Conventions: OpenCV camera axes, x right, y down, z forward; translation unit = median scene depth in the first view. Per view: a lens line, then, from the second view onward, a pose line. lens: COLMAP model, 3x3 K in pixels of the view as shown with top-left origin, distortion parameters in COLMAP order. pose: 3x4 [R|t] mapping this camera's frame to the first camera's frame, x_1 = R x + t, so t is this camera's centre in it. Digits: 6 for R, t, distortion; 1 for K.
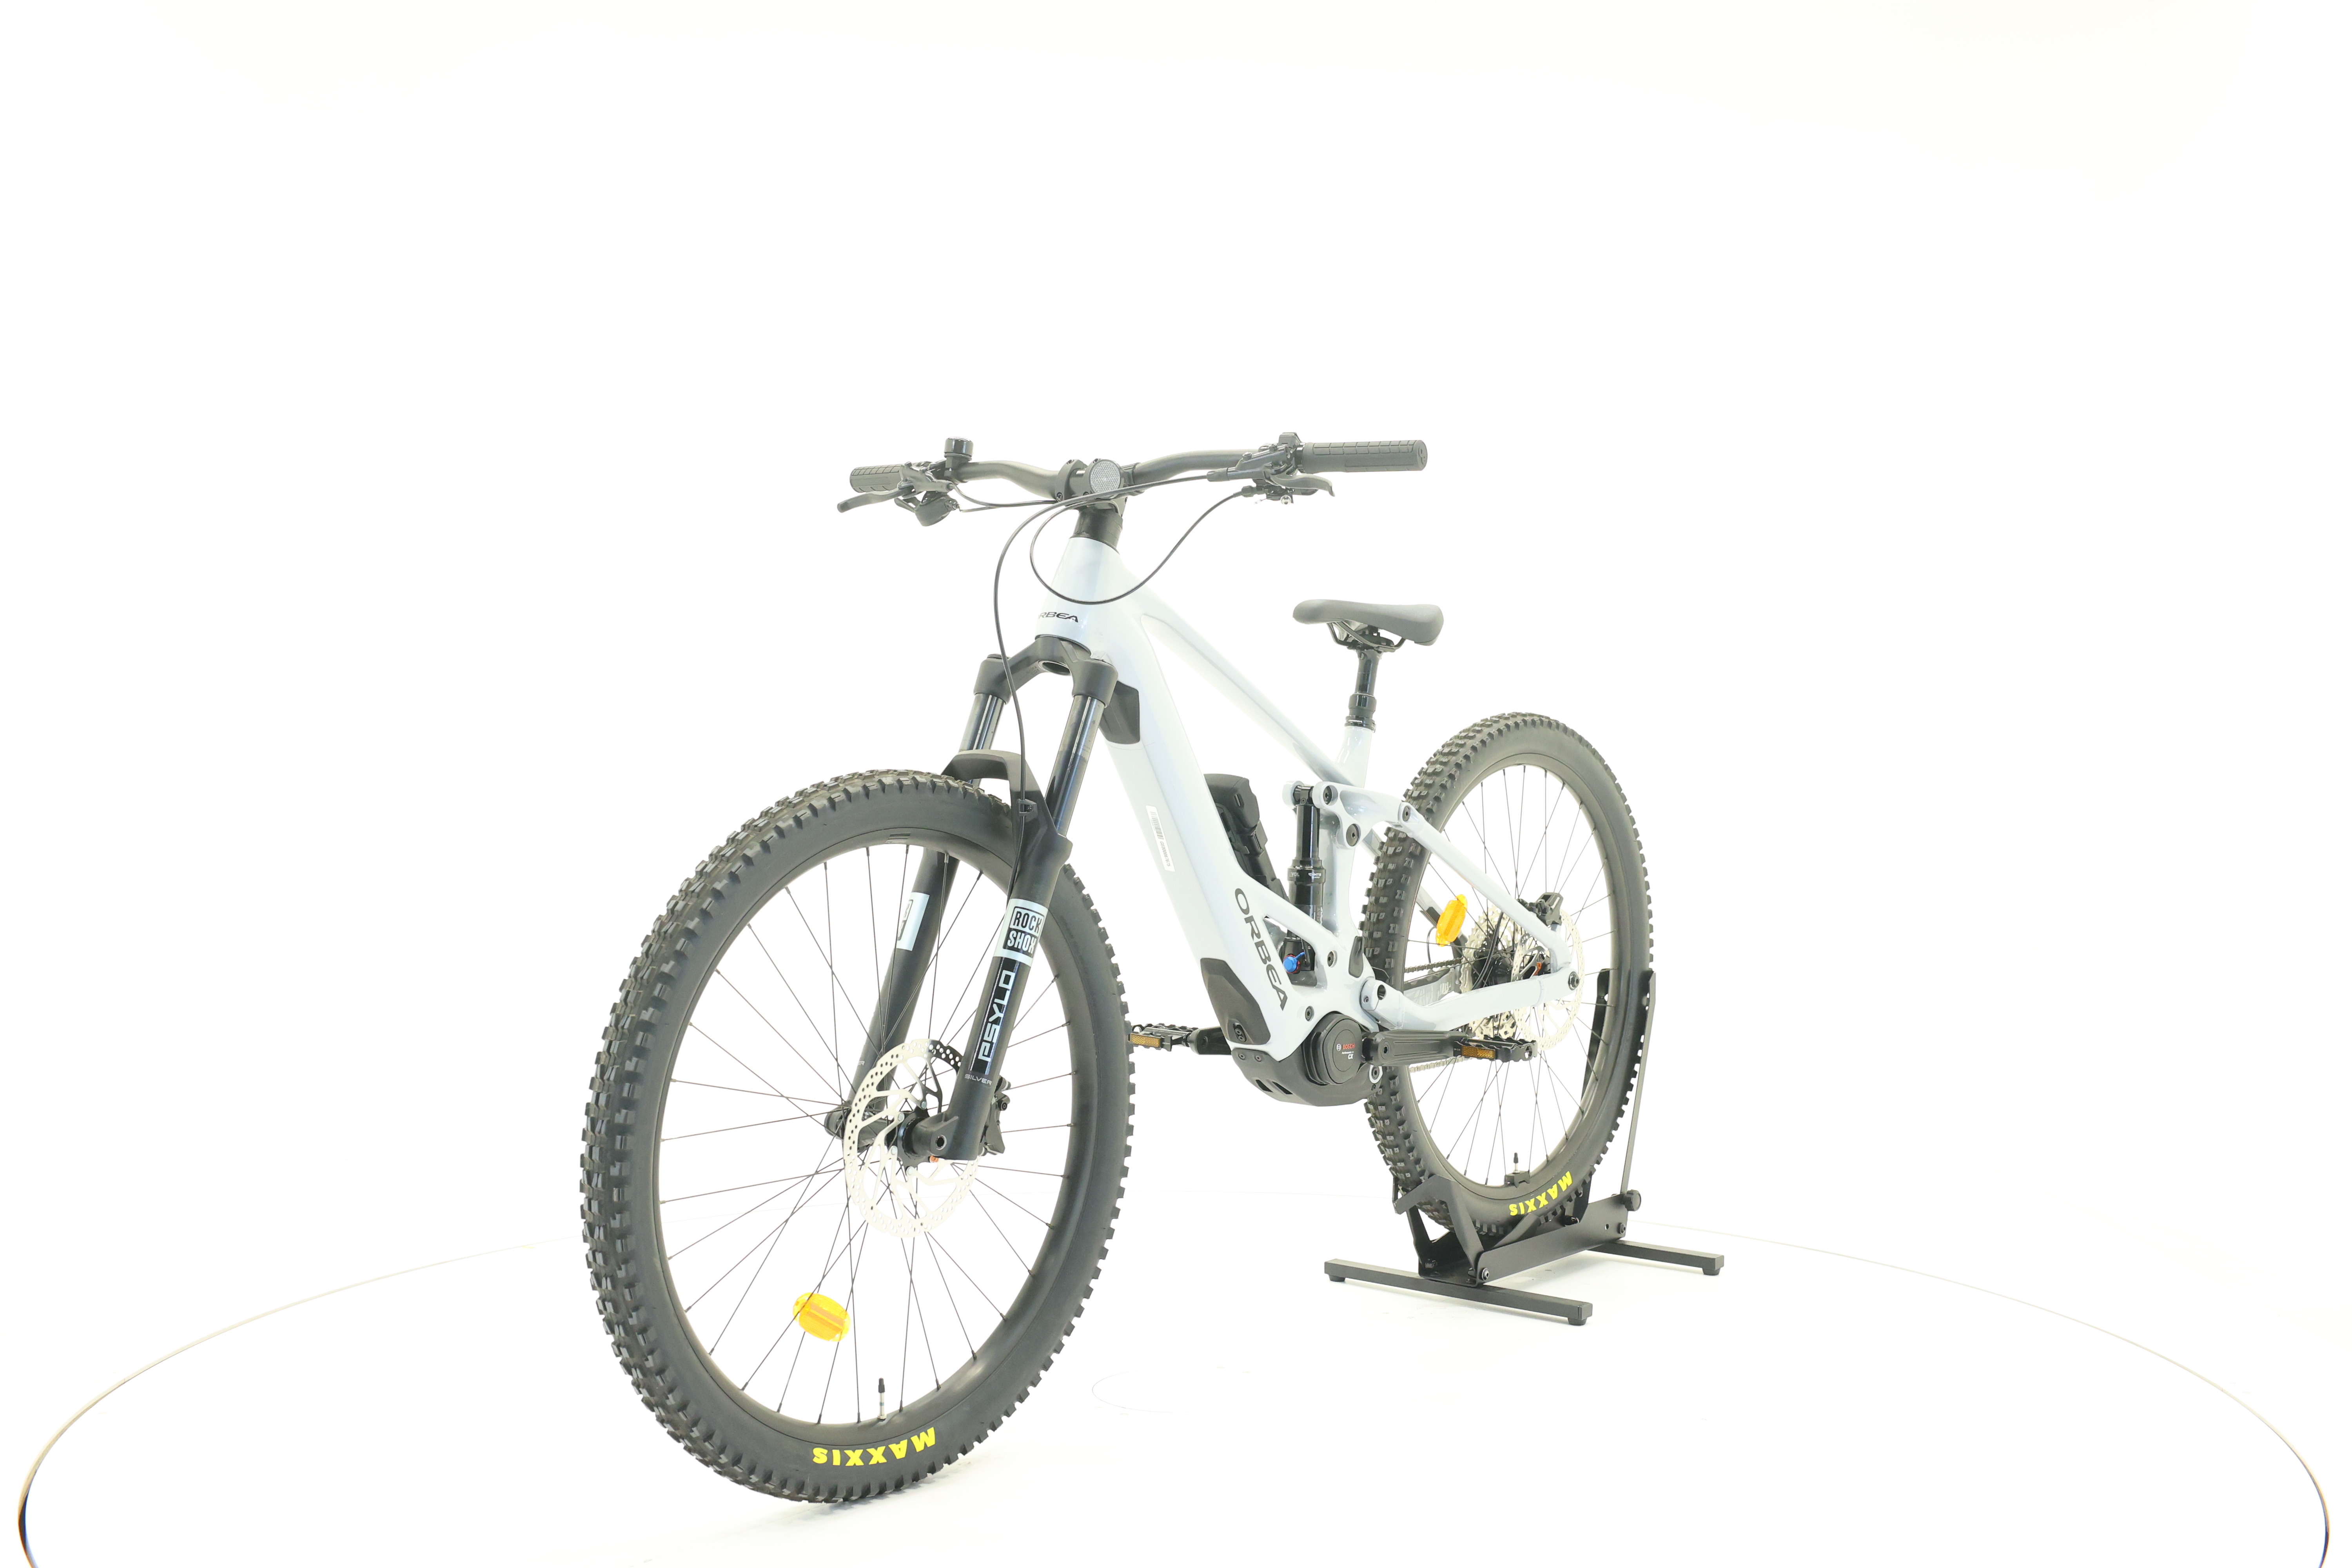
lens RADIAL K [[2491.1, 0, 1172.7], [0, 2491.1, 736.4], [0, 0, 1]] dist [-0.017681, 0.032569]
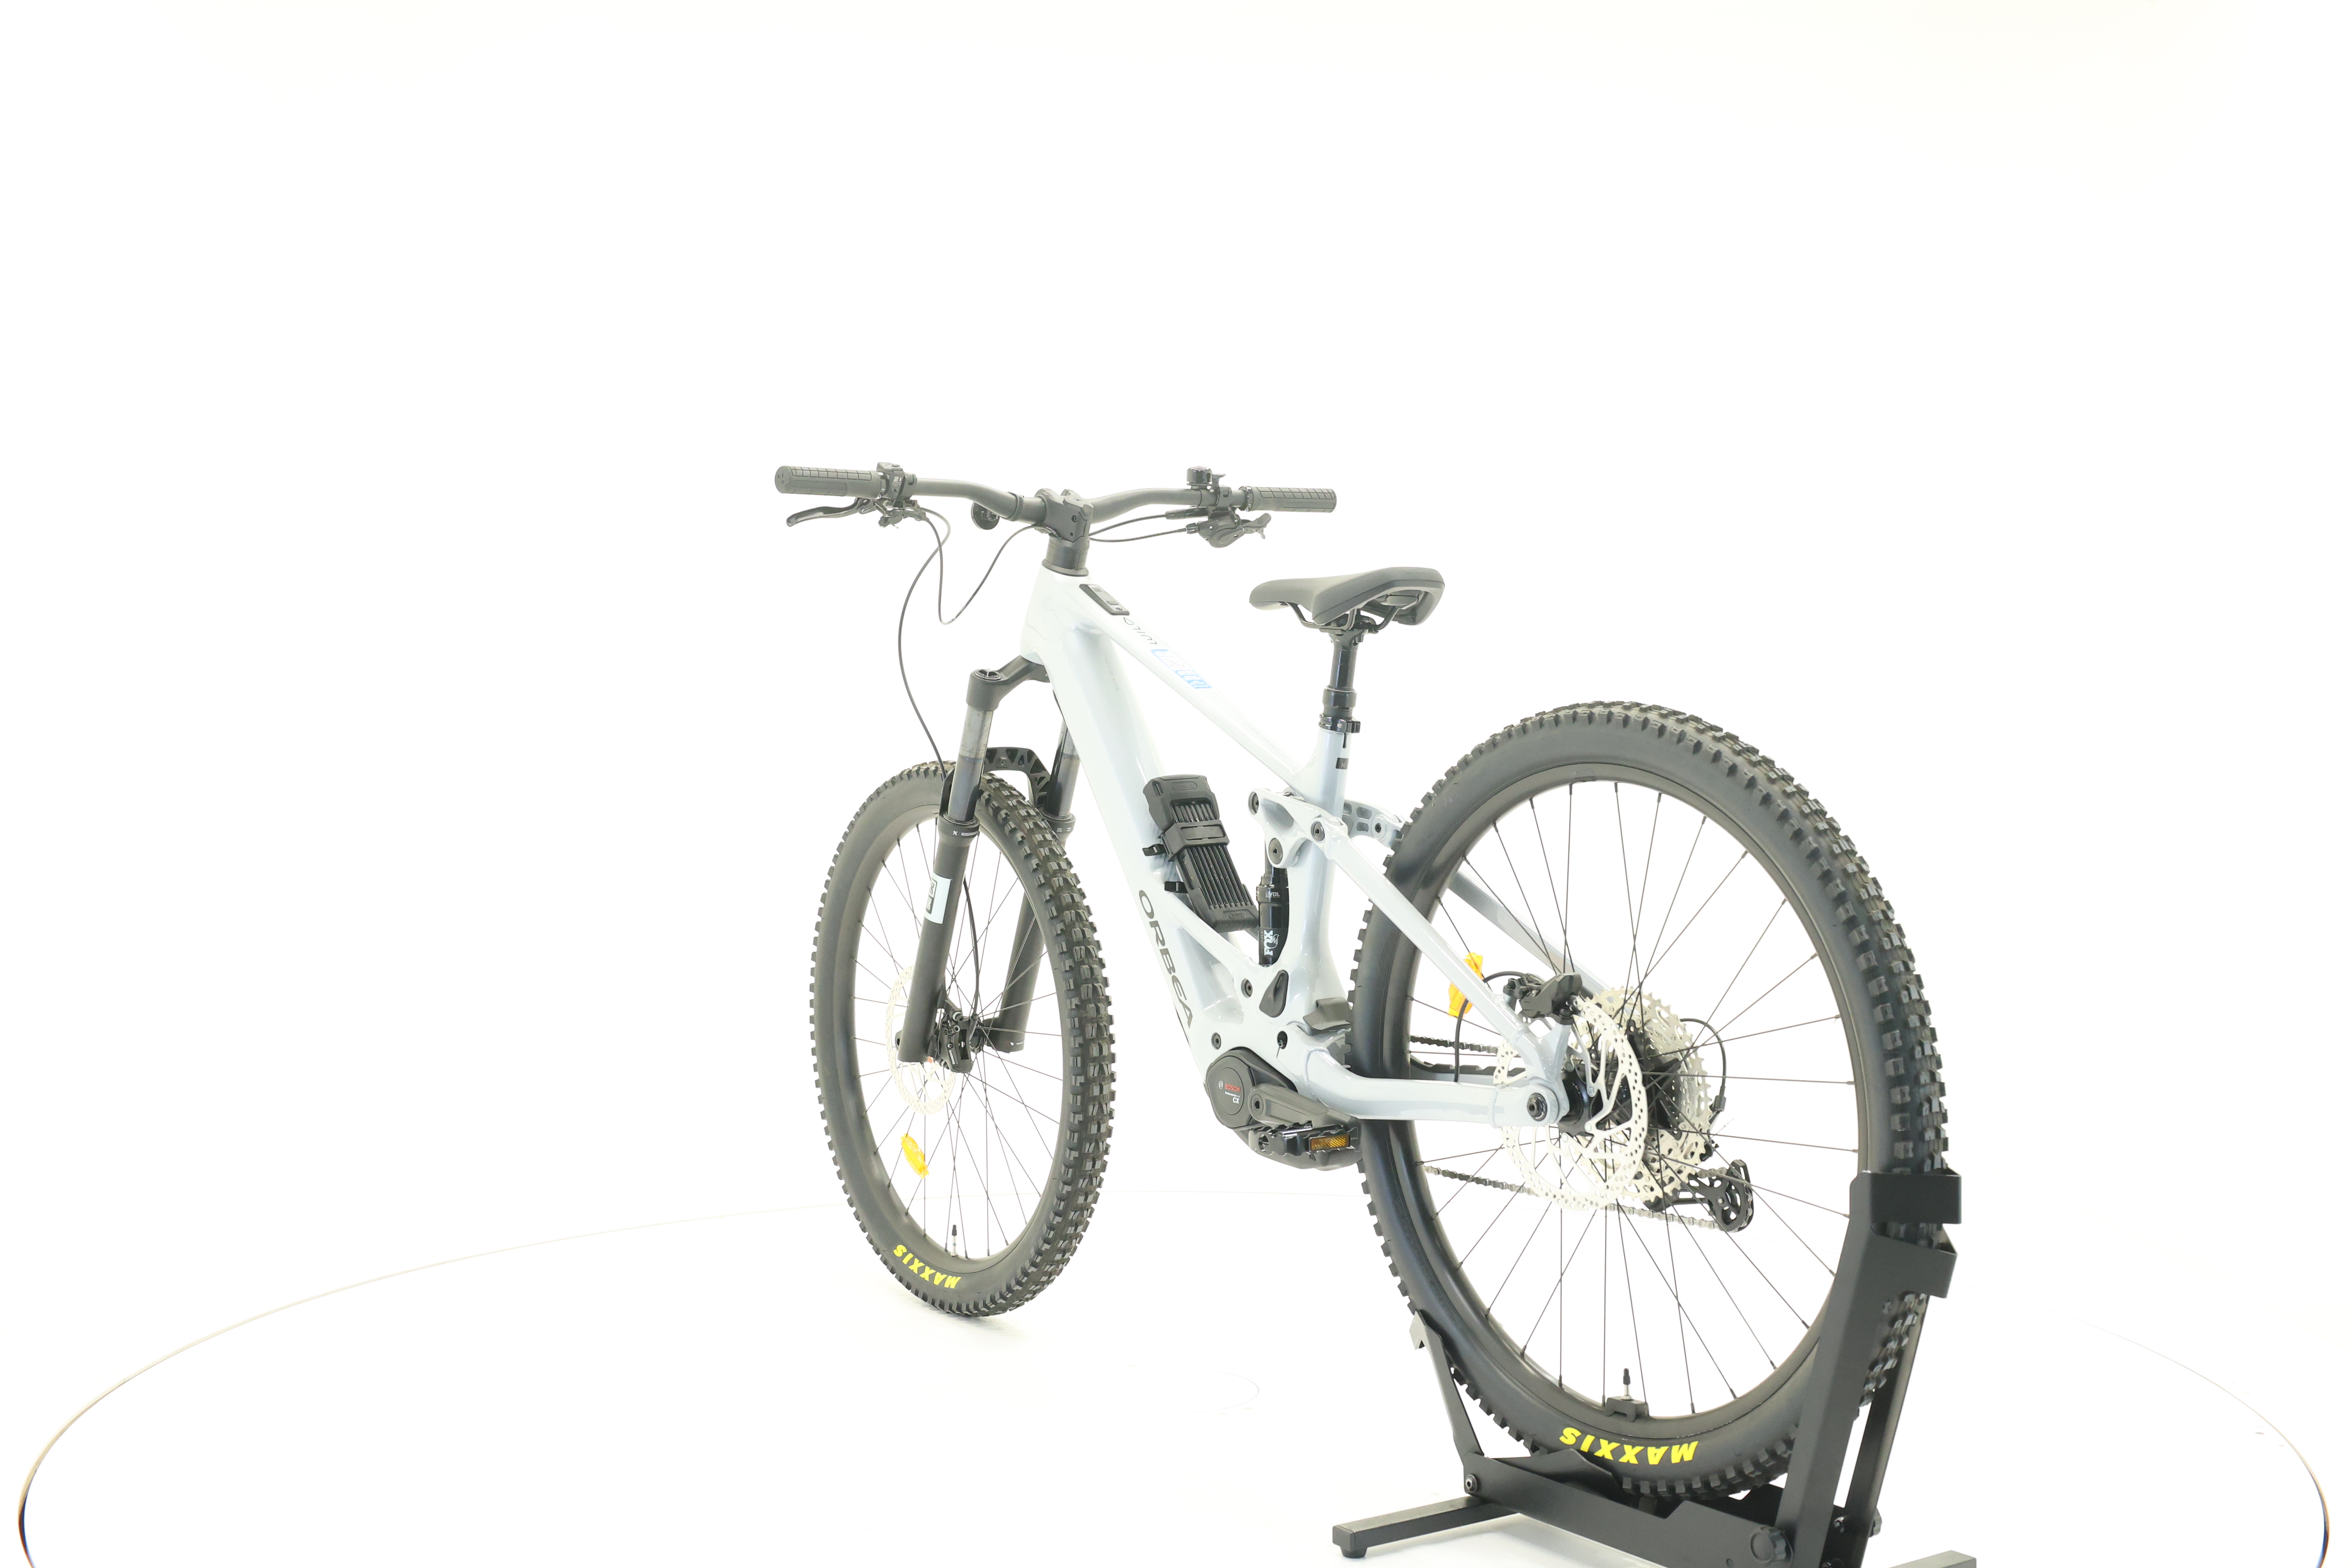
lens RADIAL K [[2491.1, 0, 1172.7], [0, 2491.1, 736.4], [0, 0, 1]] dist [-0.017681, 0.032569]
pose [[-0.277401, -0.004175, -0.960745, 0.978278], [-0.007038, 0.999973, -0.002313, 0.002196], [0.960728, 0.006120, -0.277423, 1.294044]]
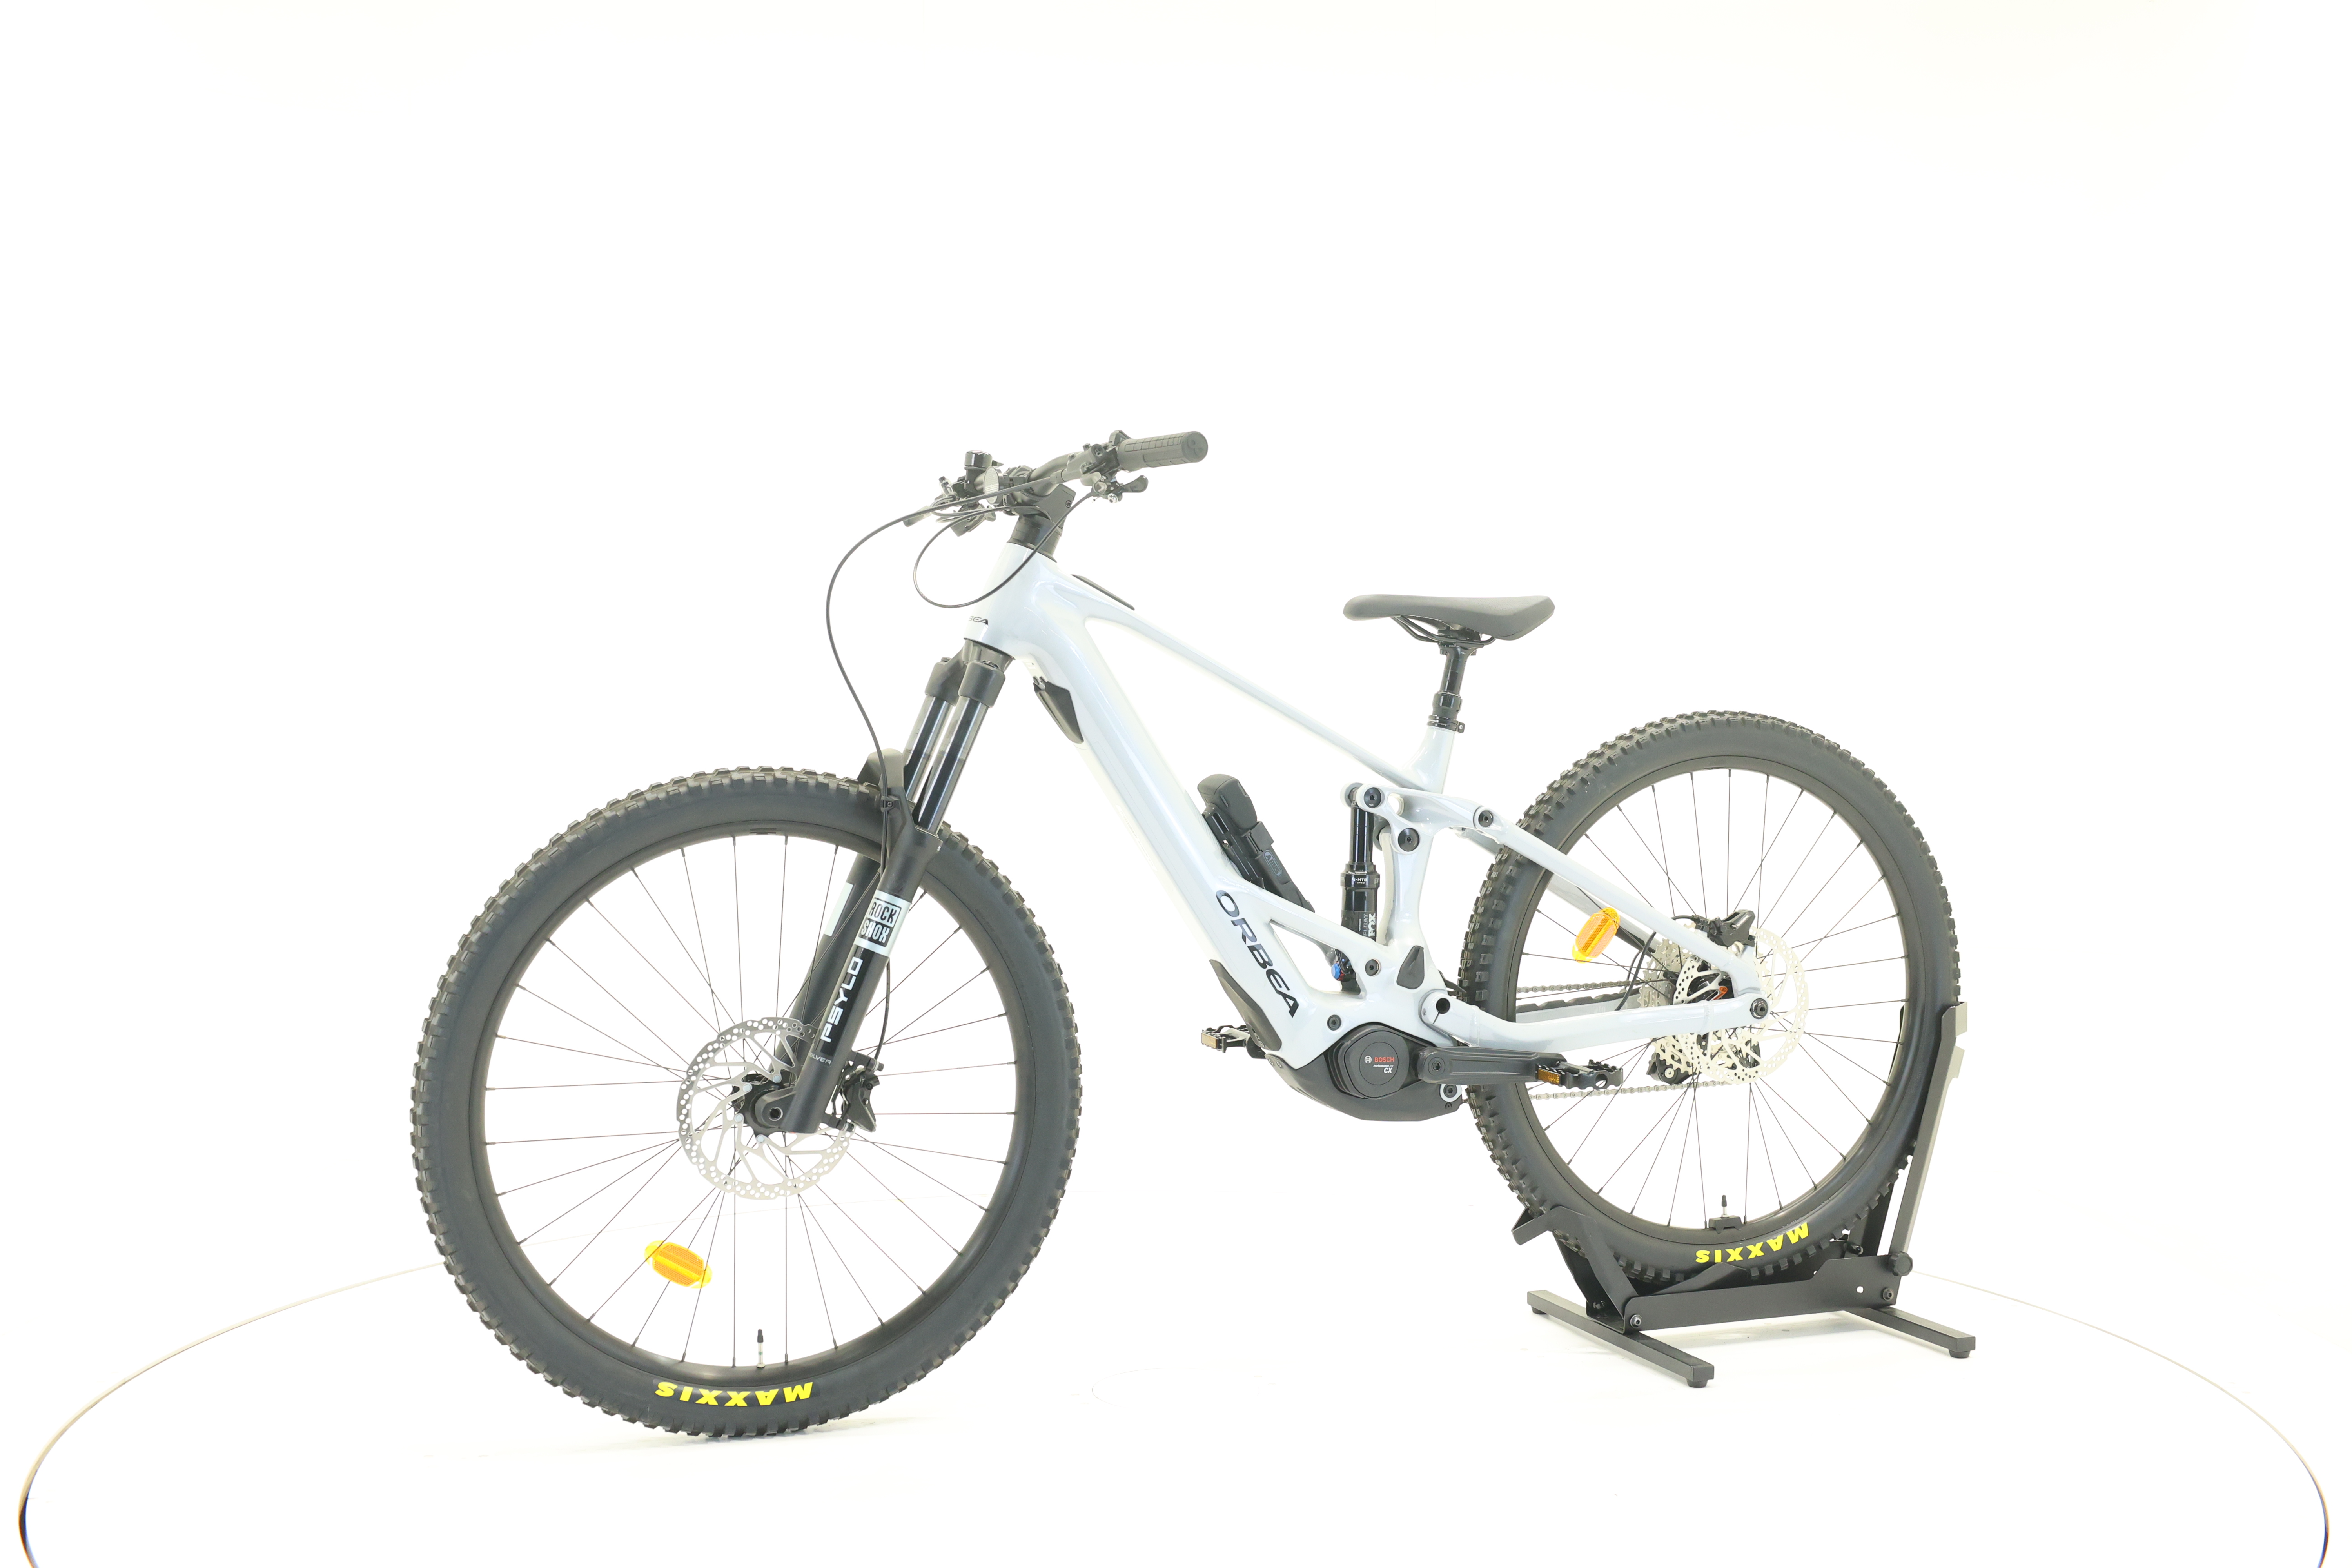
lens RADIAL K [[2491.1, 0, 1172.7], [0, 2491.1, 736.4], [0, 0, 1]] dist [-0.017681, 0.032569]
pose [[0.864682, 0.000647, -0.502319, 0.509989], [-0.001604, 0.999998, -0.001473, 0.001488], [0.502317, 0.002079, 0.864681, 0.135963]]
